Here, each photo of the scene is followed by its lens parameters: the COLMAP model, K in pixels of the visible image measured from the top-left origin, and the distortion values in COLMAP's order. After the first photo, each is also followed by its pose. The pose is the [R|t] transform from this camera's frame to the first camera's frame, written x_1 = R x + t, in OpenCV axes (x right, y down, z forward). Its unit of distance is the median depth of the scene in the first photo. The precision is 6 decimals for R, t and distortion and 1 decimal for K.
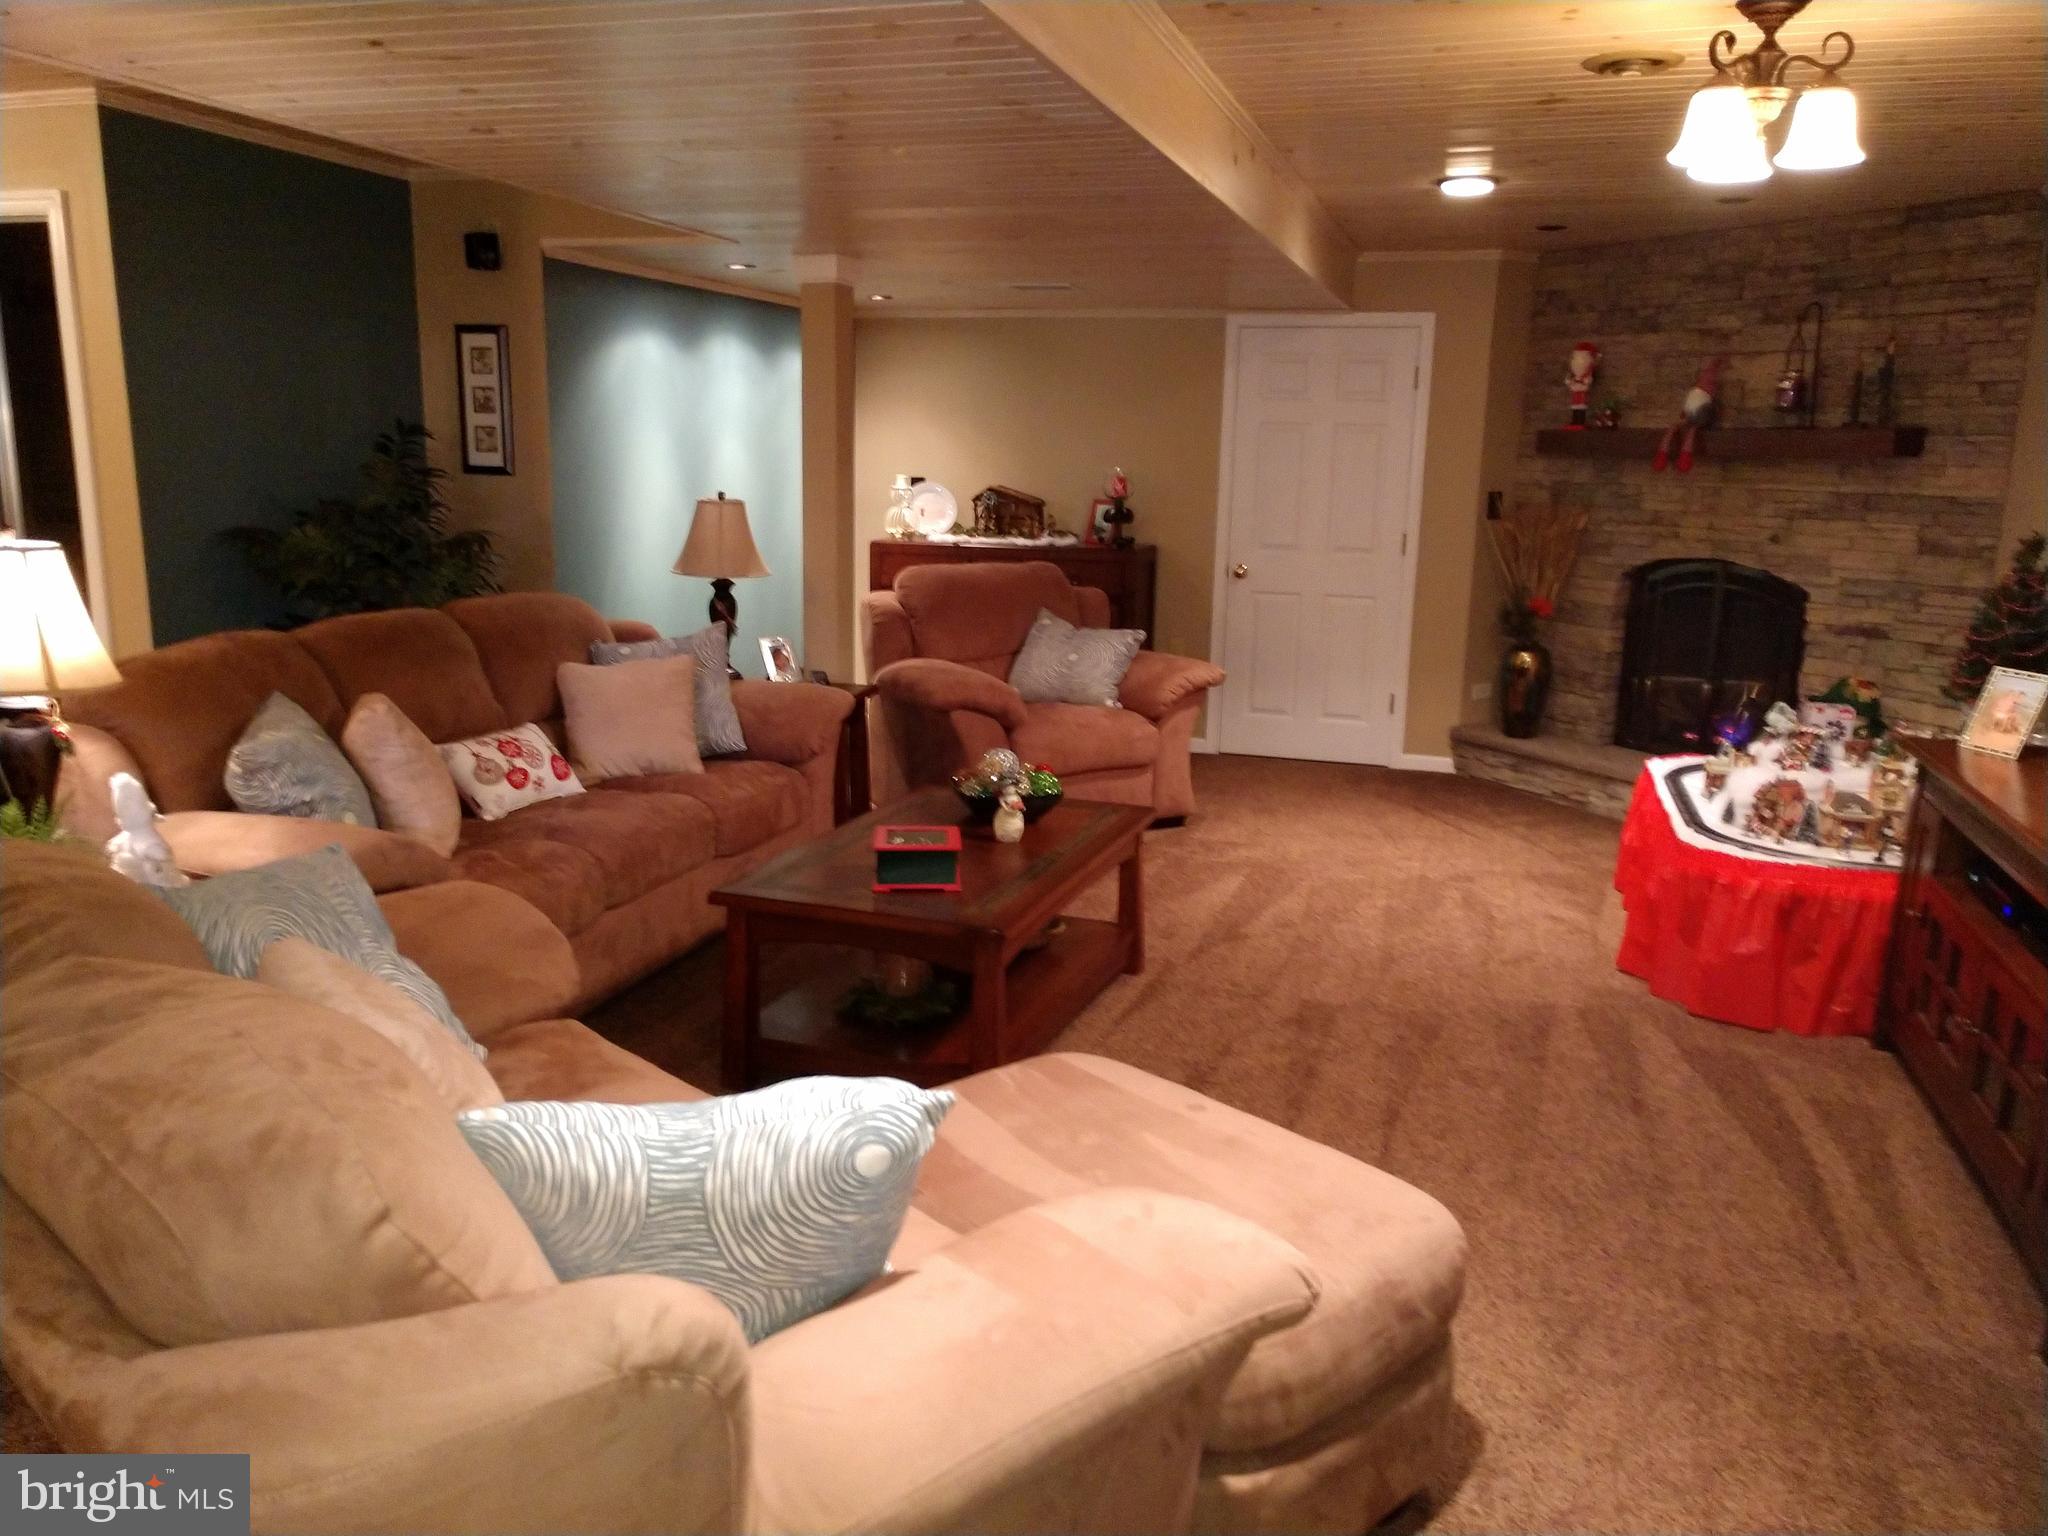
lens RADIAL K [[1549.8, 0, 1029.5], [0, 1549.8, 783.6], [0, 0, 1]] dist [0.031785, -0.008029]
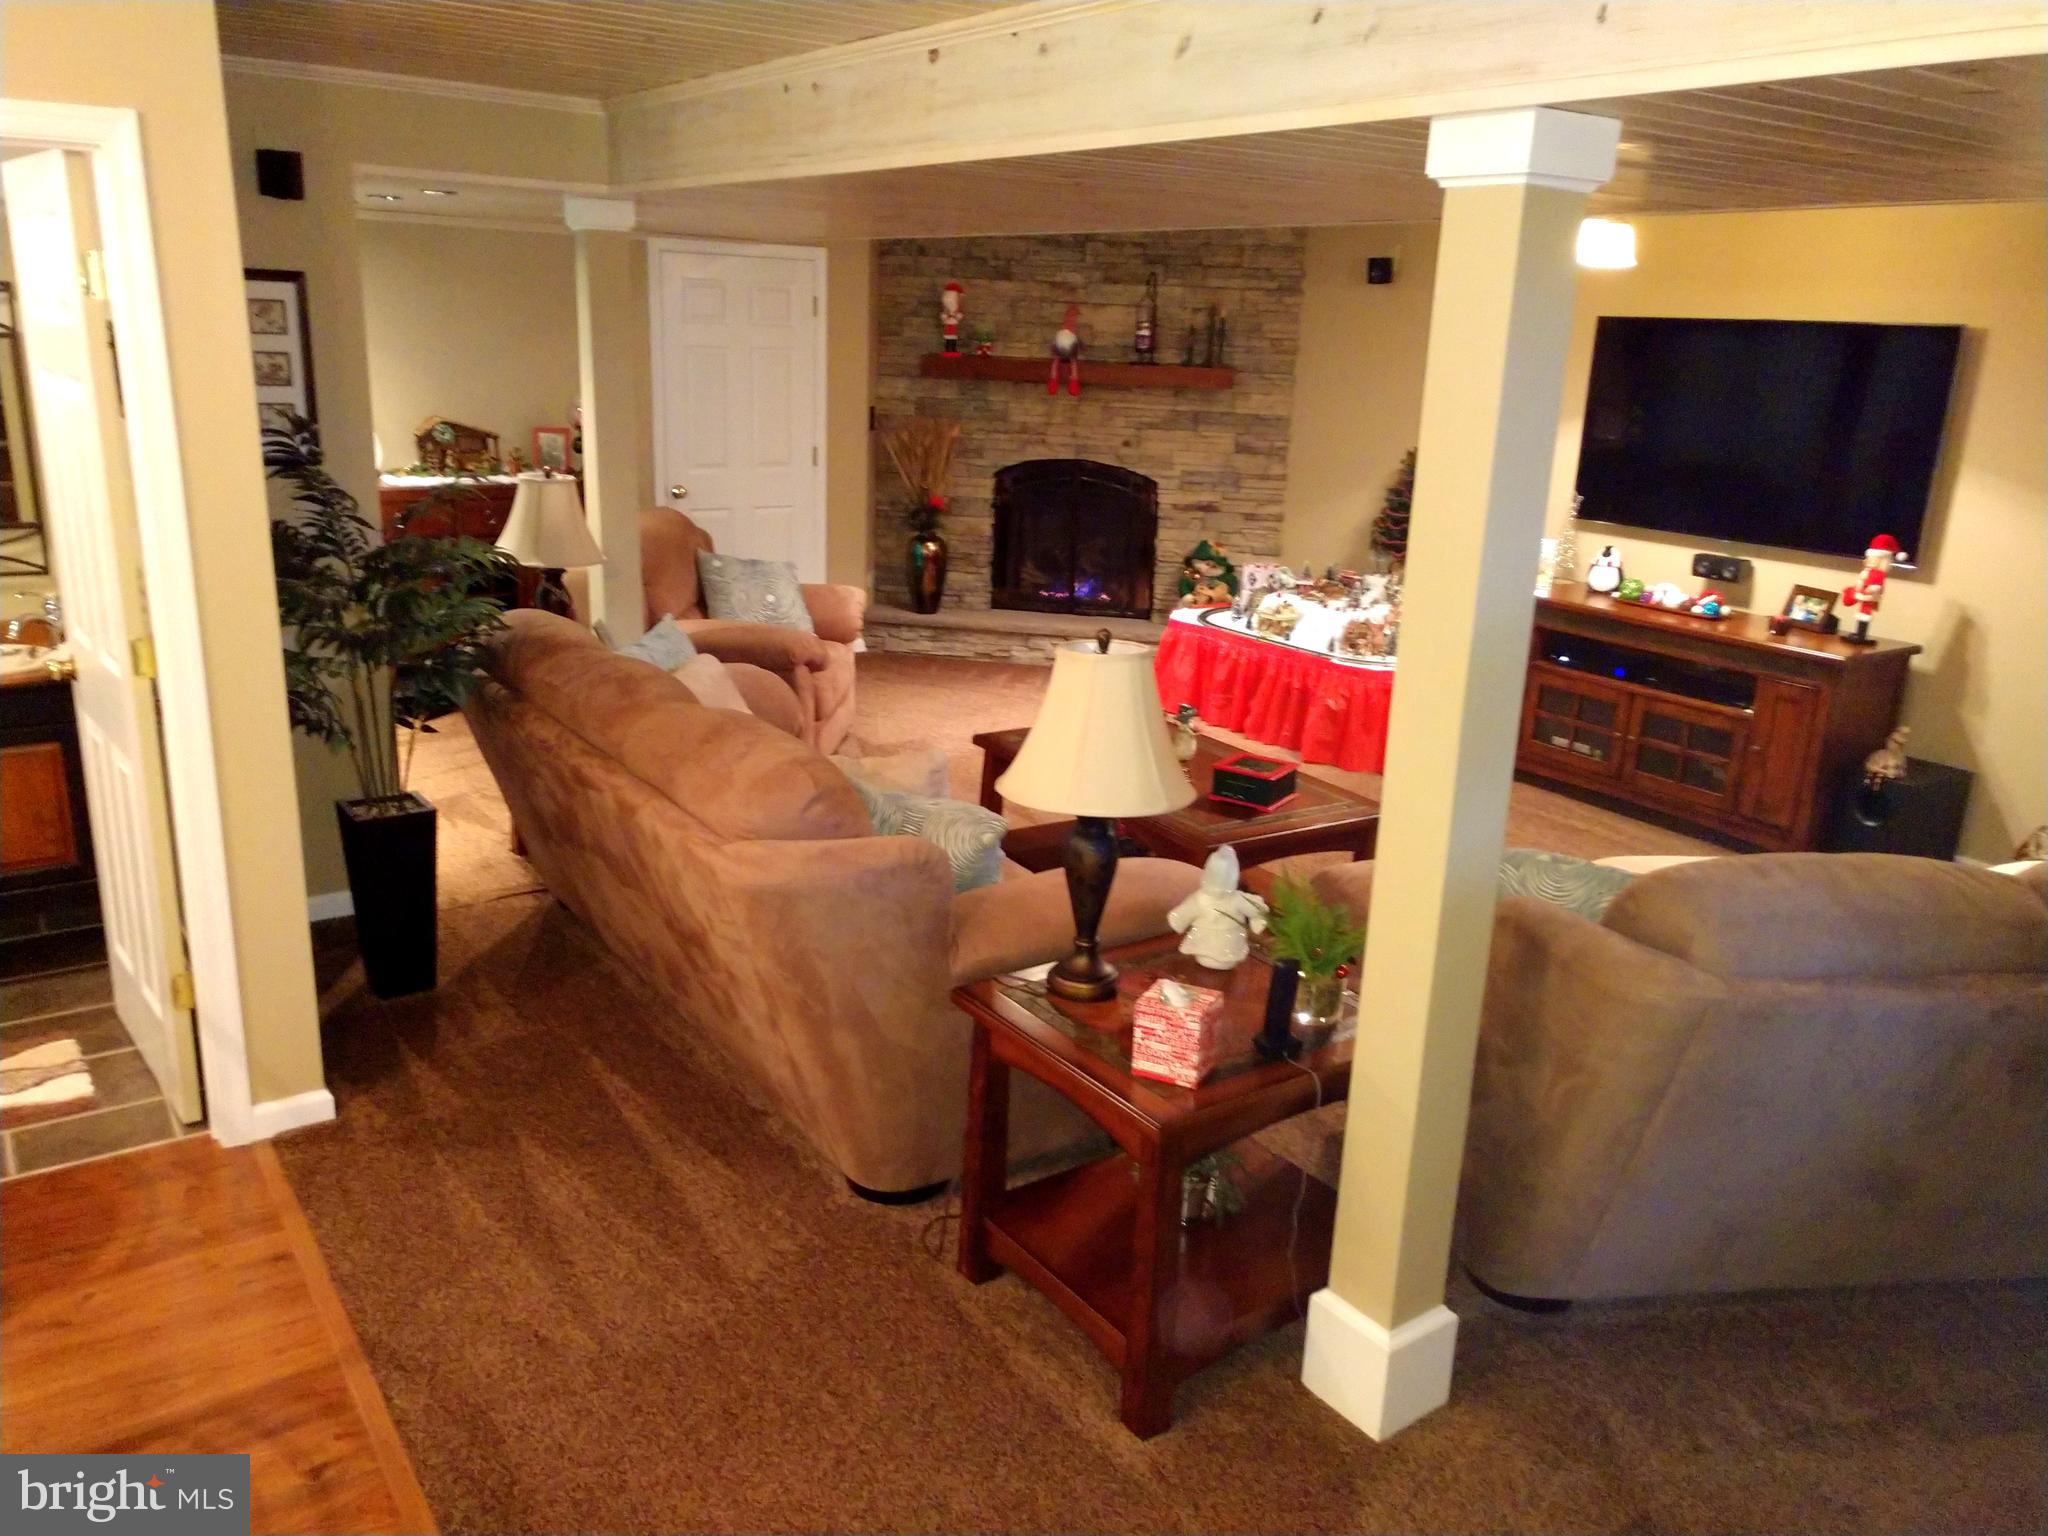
lens RADIAL K [[1549.8, 0, 1034.1], [0, 1549.8, 769.2], [0, 0, 1]] dist [0.031785, -0.008029]
pose [[0.615071, -0.218770, 0.757514, -0.675231], [0.143666, 0.975750, 0.165145, -0.115584], [-0.775273, 0.007253, 0.631585, 0.205493]]
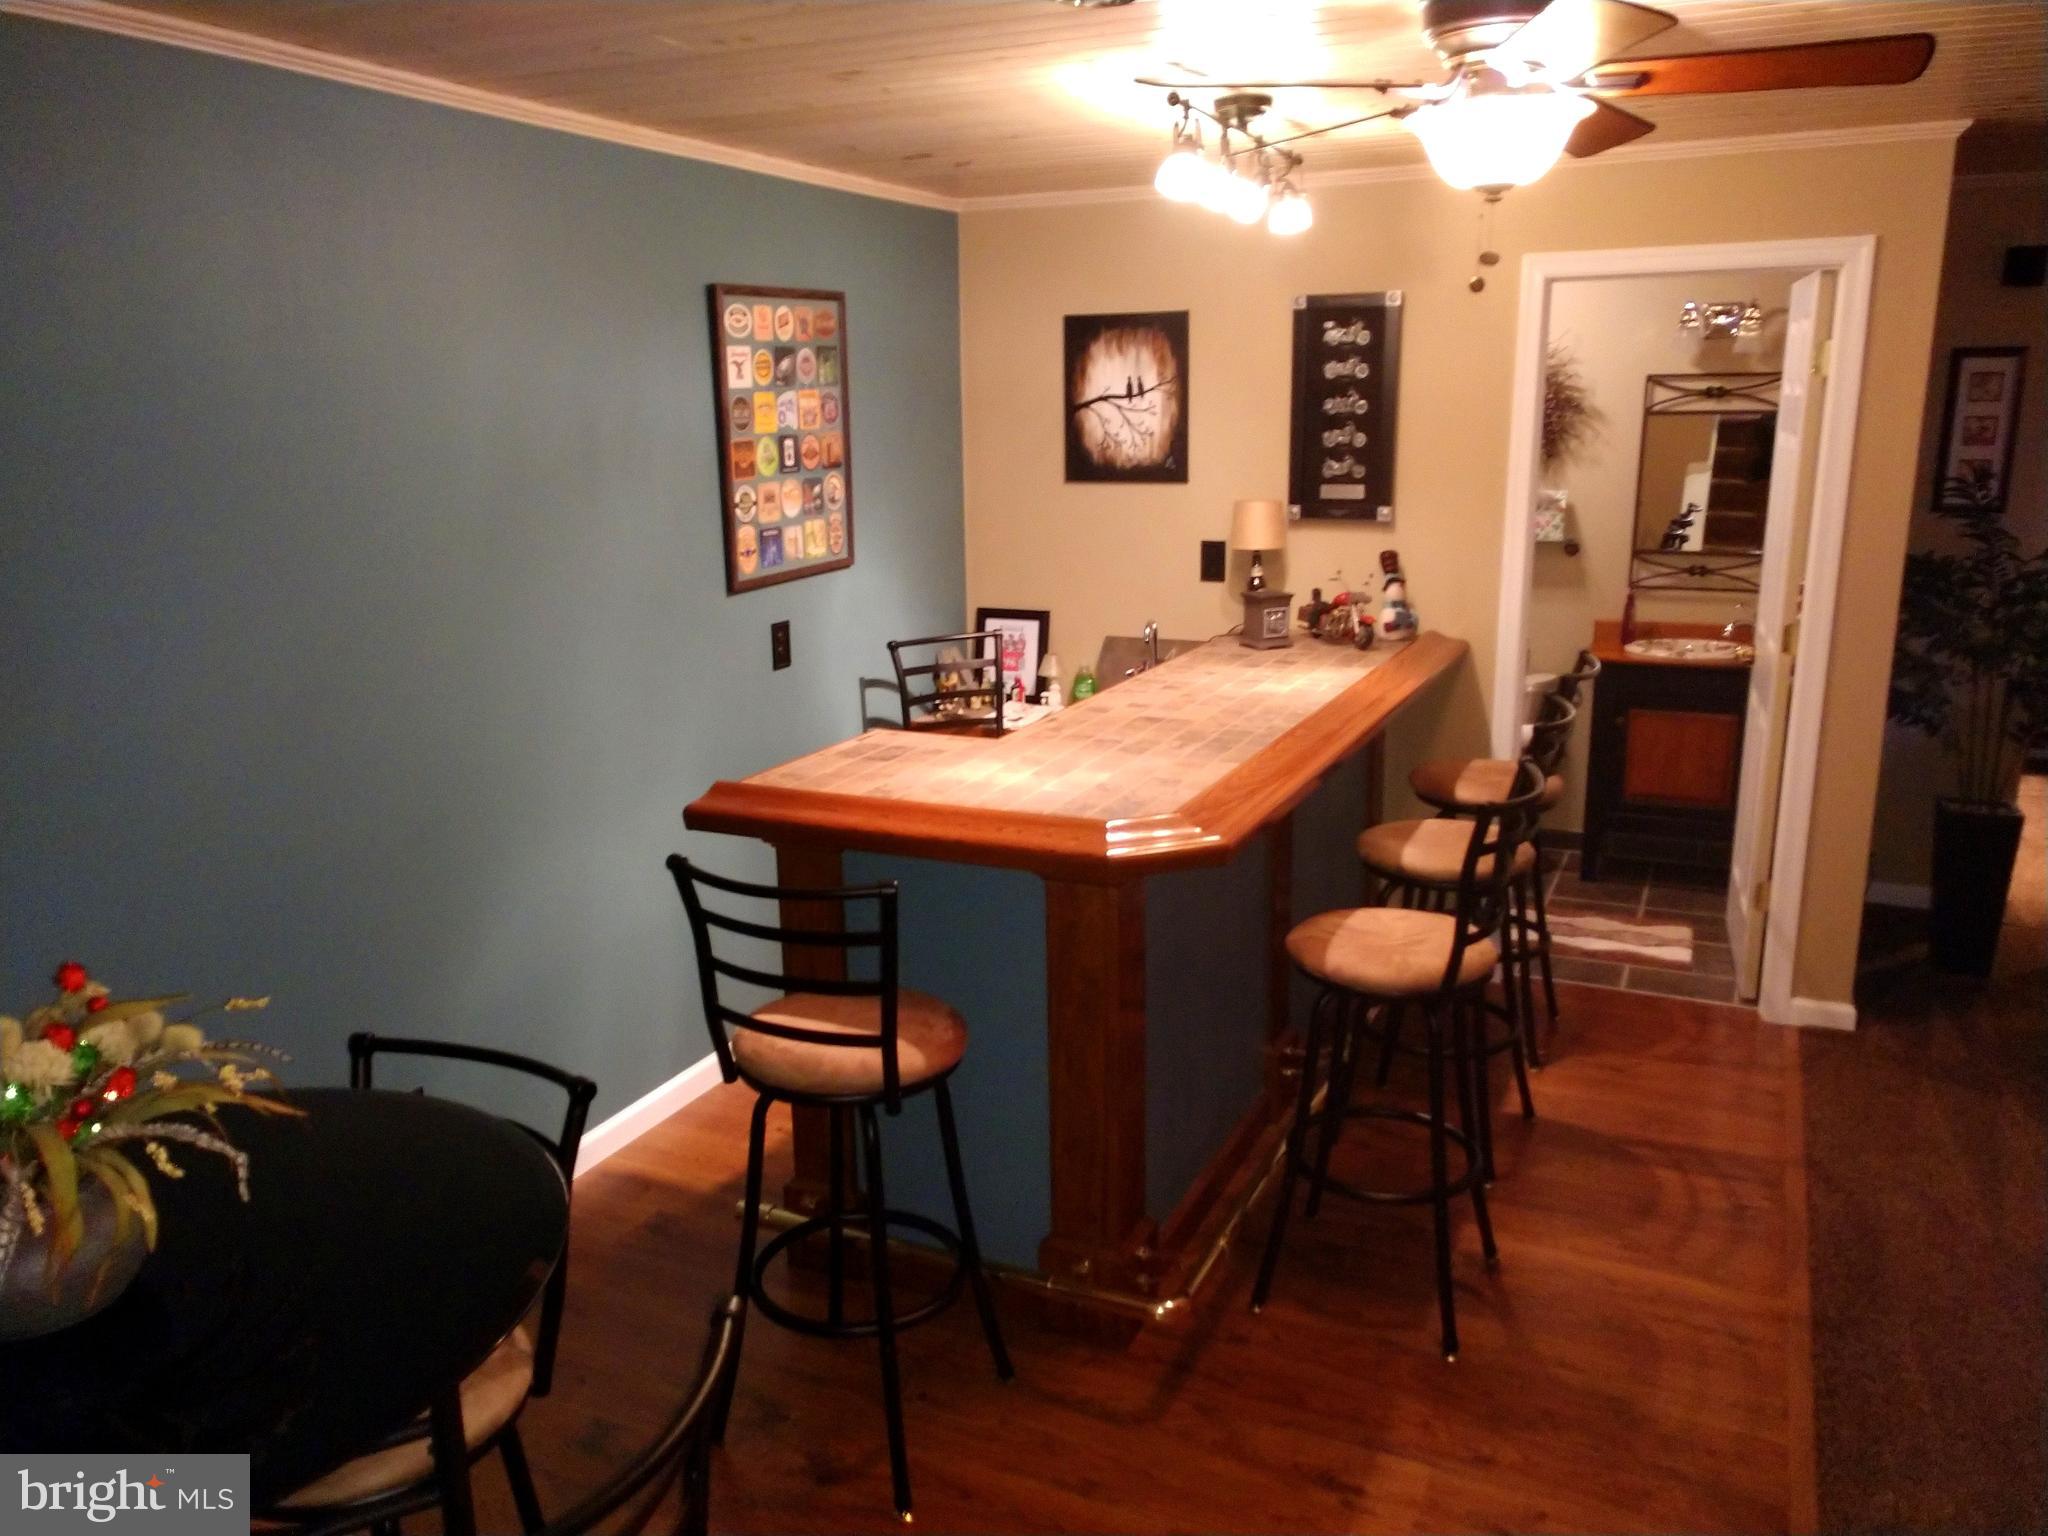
lens RADIAL K [[1549.8, 0, 1022.6], [0, 1549.8, 772.3], [0, 0, 1]] dist [0.031785, -0.008029]
pose [[0.989840, -0.003914, -0.142129, -0.695751], [0.006996, 0.999751, 0.021193, -0.066098], [0.142010, -0.021972, 0.989621, 0.022969]]
